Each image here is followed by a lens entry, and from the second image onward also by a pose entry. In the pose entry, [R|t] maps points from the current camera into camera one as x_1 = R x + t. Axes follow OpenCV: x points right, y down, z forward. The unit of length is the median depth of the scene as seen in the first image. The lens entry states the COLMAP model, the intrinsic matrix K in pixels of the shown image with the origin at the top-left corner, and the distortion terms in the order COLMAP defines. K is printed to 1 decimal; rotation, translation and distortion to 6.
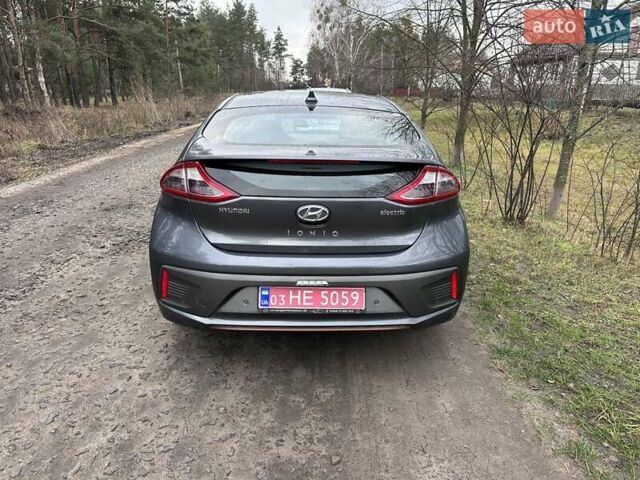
lens RADIAL K [[393.9, 0, 320.0], [0, 393.9, 240.0], [0, 0, 1]] dist [0.002644, -0.001448]
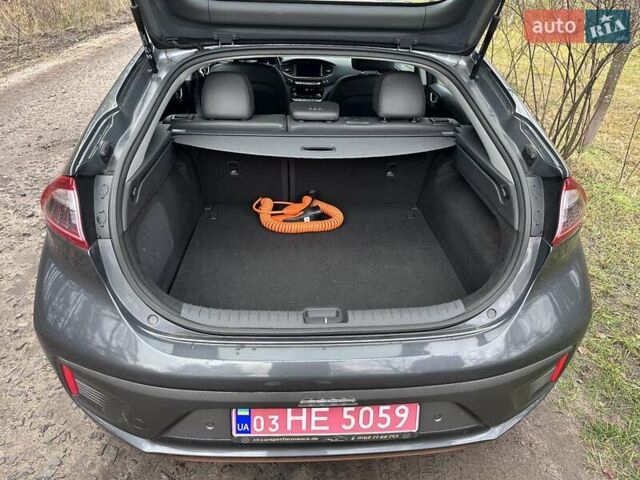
lens RADIAL K [[393.9, 0, 320.0], [0, 393.9, 240.0], [0, 0, 1]] dist [0.002644, -0.001448]
pose [[0.999657, -0.008645, 0.024728, -0.041686], [0.002542, 0.971530, 0.236904, -0.235506], [-0.026072, -0.236760, 0.971218, 0.509899]]
